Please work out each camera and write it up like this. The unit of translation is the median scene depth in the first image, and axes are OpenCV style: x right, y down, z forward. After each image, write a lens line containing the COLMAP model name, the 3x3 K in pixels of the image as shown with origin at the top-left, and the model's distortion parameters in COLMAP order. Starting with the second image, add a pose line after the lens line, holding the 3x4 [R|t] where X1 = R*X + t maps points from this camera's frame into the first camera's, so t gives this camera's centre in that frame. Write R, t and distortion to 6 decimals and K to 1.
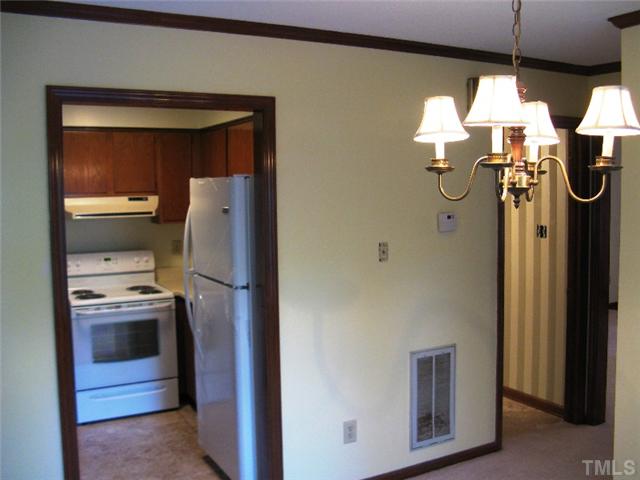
lens RADIAL K [[638.4, 0, 319.7], [0, 638.4, 228.5], [0, 0, 1]] dist [0.003254, 0.002960]
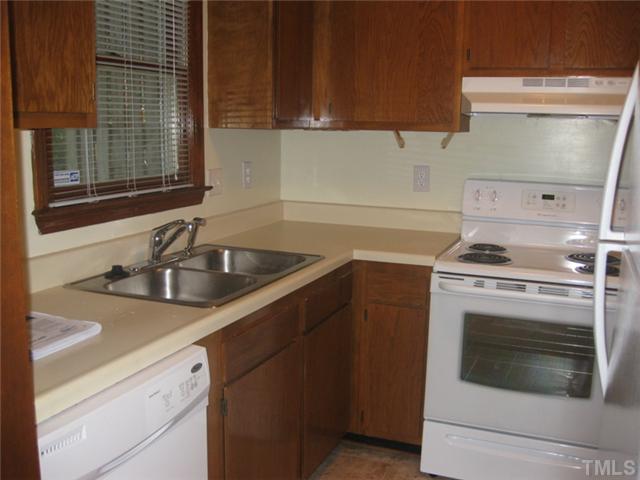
lens RADIAL K [[640.2, 0, 319.2], [0, 640.2, 254.2], [0, 0, 1]] dist [-0.165316, 0.037100]
pose [[0.613211, 0.177411, -0.769739, -0.032715], [-0.076565, 0.983213, 0.165617, 0.024930], [0.786200, -0.042623, 0.616501, 0.562569]]
